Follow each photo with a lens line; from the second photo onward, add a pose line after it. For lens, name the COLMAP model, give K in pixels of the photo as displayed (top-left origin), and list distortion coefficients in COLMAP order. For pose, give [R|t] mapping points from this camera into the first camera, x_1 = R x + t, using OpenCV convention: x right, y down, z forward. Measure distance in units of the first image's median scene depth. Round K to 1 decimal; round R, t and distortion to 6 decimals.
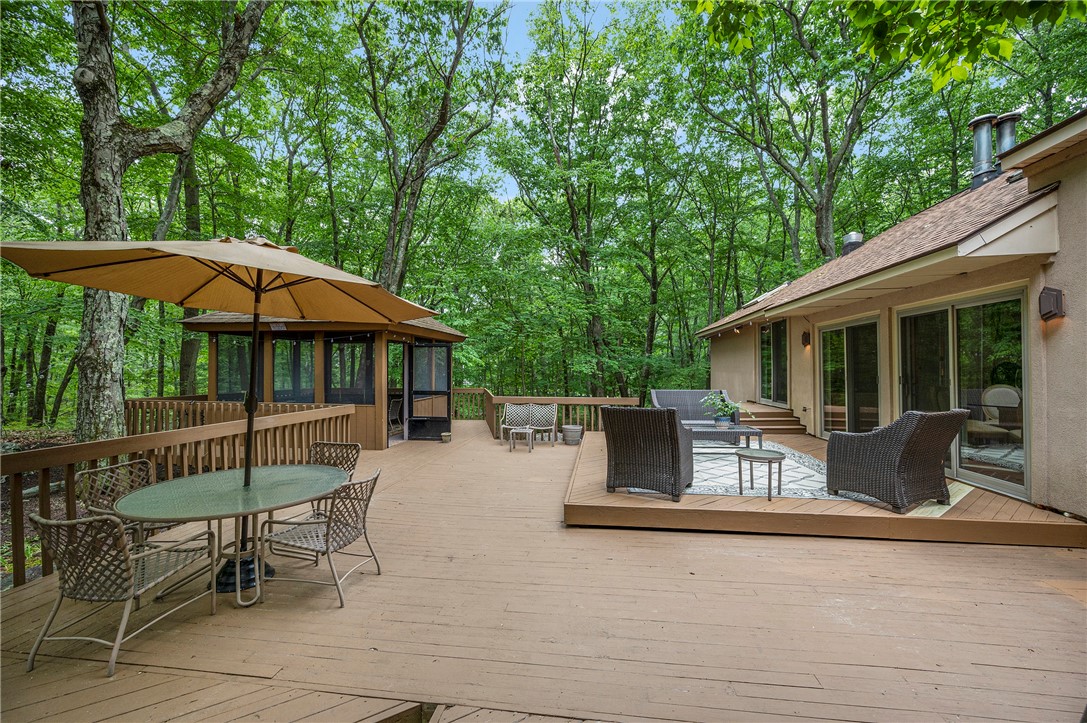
lens RADIAL K [[426.6, 0, 543.2], [0, 426.6, 367.4], [0, 0, 1]] dist [0.000153, 0.000028]
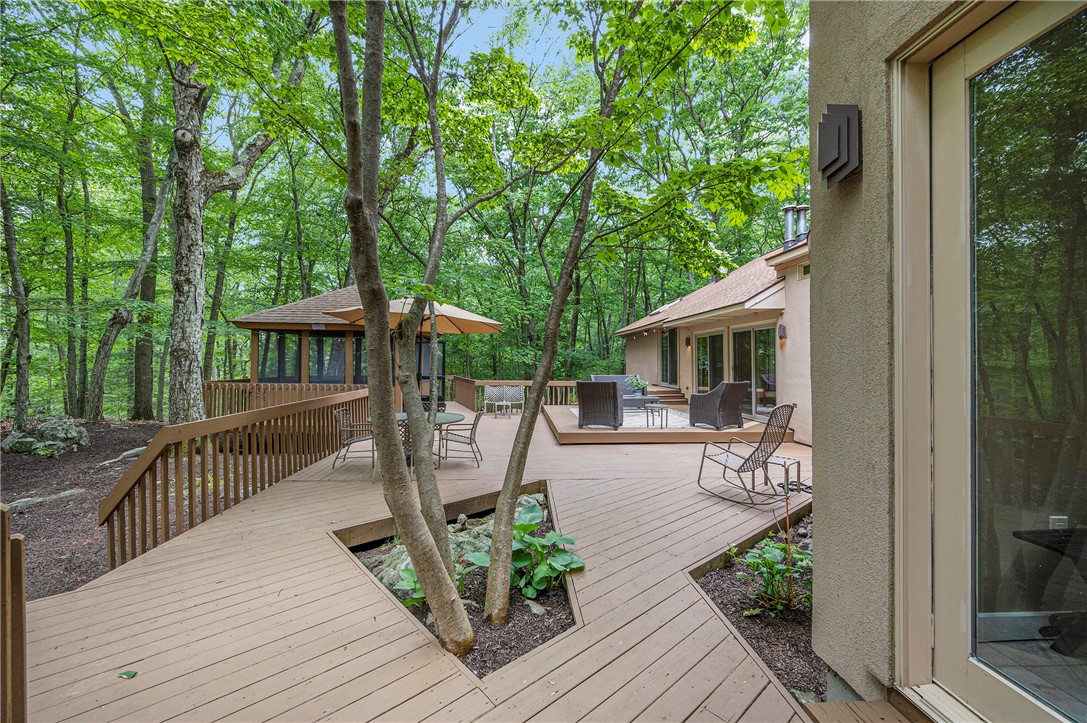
lens RADIAL K [[426.6, 0, 538.6], [0, 426.6, 357.8], [0, 0, 1]] dist [0.000153, 0.000028]
pose [[0.983140, 0.008033, 0.182677, -0.224965], [-0.007698, 0.999967, -0.002540, -0.001618], [-0.182691, 0.001091, 0.983170, -0.482349]]
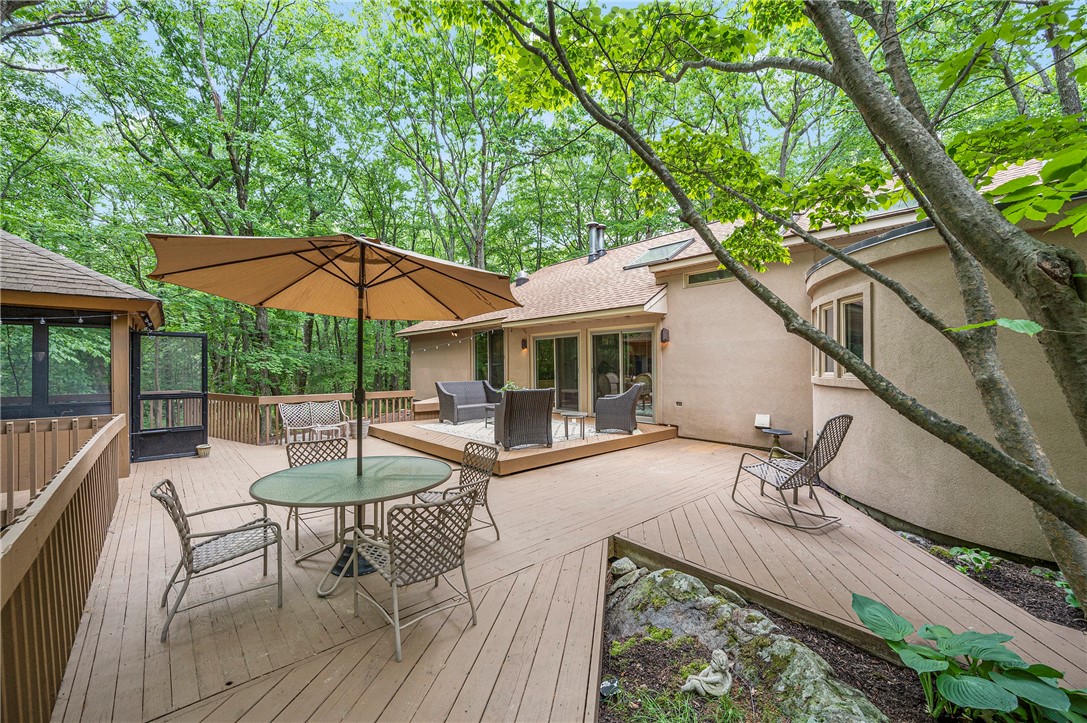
lens RADIAL K [[426.6, 0, 546.0], [0, 426.6, 365.6], [0, 0, 1]] dist [0.000153, 0.000028]
pose [[0.650137, -0.002843, 0.759811, -0.525352], [0.001484, 0.999996, 0.002472, 0.004164], [-0.759815, -0.000479, 0.650139, -0.007127]]
